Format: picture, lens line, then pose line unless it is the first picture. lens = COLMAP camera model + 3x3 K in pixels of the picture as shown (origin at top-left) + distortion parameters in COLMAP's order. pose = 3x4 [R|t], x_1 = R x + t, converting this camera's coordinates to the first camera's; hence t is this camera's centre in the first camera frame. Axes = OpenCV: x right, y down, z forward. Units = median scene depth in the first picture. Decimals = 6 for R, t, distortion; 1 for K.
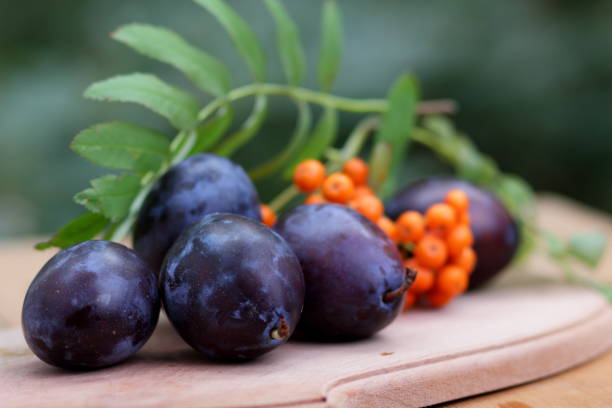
lens RADIAL K [[2709.4, 0, 306.0], [0, 2709.4, 204.0], [0, 0, 1]] dist [0.231134, 4.951614]
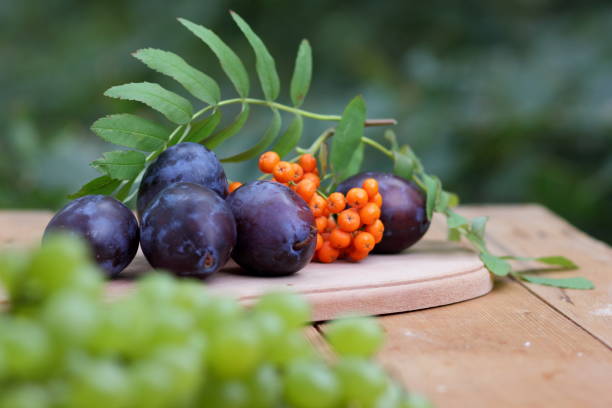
lens RADIAL K [[2709.4, 0, 306.0], [0, 2709.4, 204.0], [0, 0, 1]] dist [0.231134, 4.951614]
pose [[0.985920, 0.056765, -0.157290, 0.265743], [-0.059132, 0.998196, -0.010404, 0.027169], [0.156416, 0.019558, 0.987498, -0.429259]]
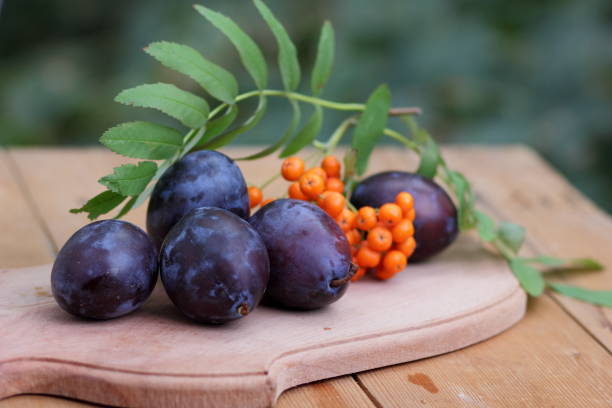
lens RADIAL K [[2709.4, 0, 306.0], [0, 2709.4, 204.0], [0, 0, 1]] dist [0.231134, 4.951614]
pose [[0.993518, 0.103959, -0.045974, 0.074077], [-0.097646, 0.987588, 0.123027, -0.164929], [0.058193, -0.117741, 0.991338, -0.287577]]
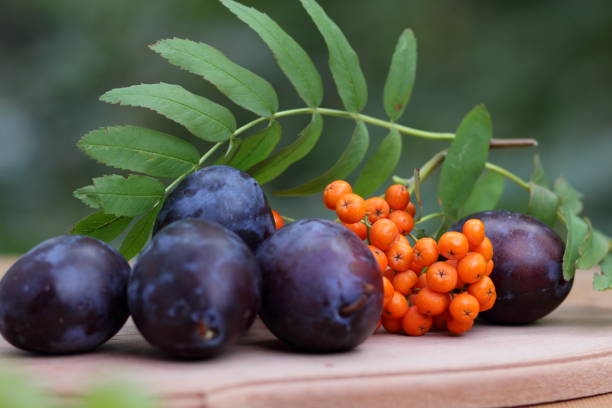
lens RADIAL K [[2709.4, 0, 306.0], [0, 2709.4, 204.0], [0, 0, 1]] dist [0.231134, 4.951614]
pose [[0.937284, 0.064299, -0.342584, 0.371144], [-0.076143, 0.996871, -0.021221, 0.017130], [0.340148, 0.045975, 0.939248, 0.036745]]
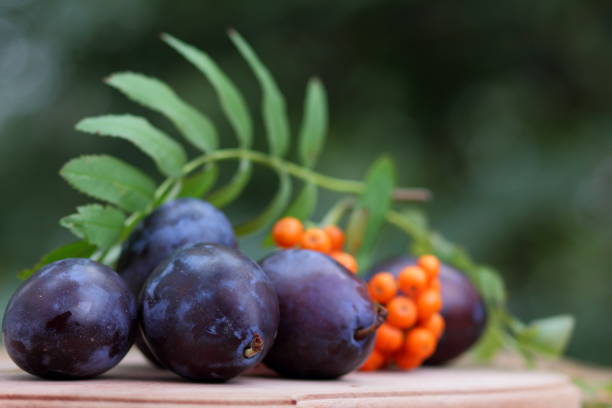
lens RADIAL K [[2709.4, 0, 306.0], [0, 2709.4, 204.0], [0, 0, 1]] dist [0.231134, 4.951614]
pose [[0.998230, 0.058245, 0.012003, -0.005189], [-0.055973, 0.988395, -0.141216, 0.134743], [-0.020088, 0.140295, 0.989906, -0.025850]]
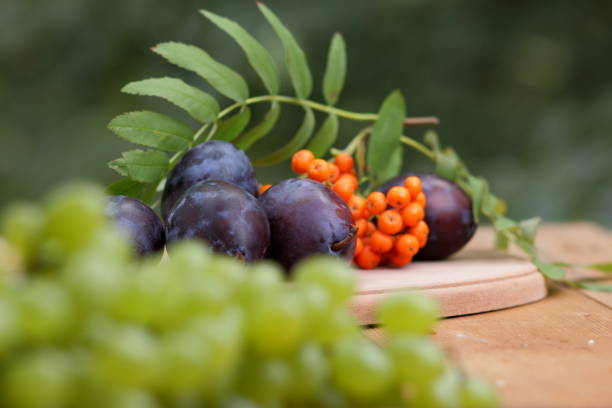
lens RADIAL K [[2709.4, 0, 306.0], [0, 2709.4, 204.0], [0, 0, 1]] dist [0.231134, 4.951614]
pose [[0.985888, 0.029368, -0.164809, 0.239178], [-0.038410, 0.997911, -0.051948, 0.084862], [0.162939, 0.057545, 0.984957, -0.317037]]
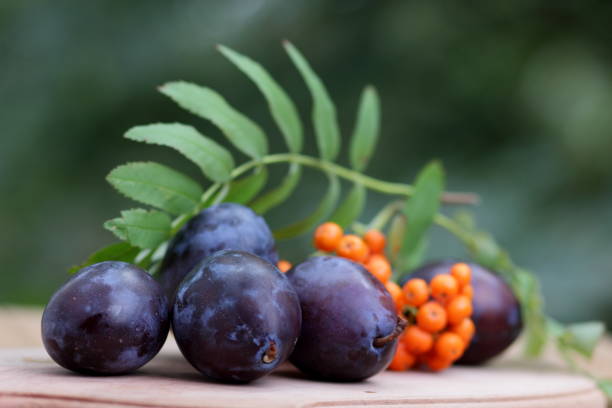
lens RADIAL K [[2709.4, 0, 306.0], [0, 2709.4, 204.0], [0, 0, 1]] dist [0.231134, 4.951614]
pose [[0.992244, 0.095579, -0.079475, 0.084531], [-0.102810, 0.990390, -0.092506, 0.084975], [0.069870, 0.099959, 0.992535, -0.091632]]
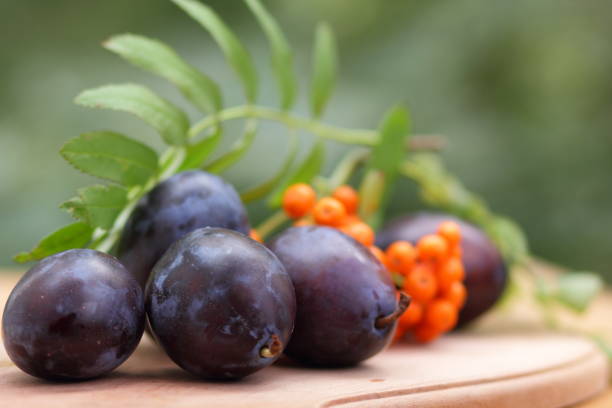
lens RADIAL K [[2709.4, 0, 306.0], [0, 2709.4, 204.0], [0, 0, 1]] dist [0.231134, 4.951614]
pose [[0.998325, 0.046774, 0.034050, -0.031820], [-0.045136, 0.997858, -0.047360, 0.039925], [-0.036192, 0.045744, 0.998297, 0.033259]]
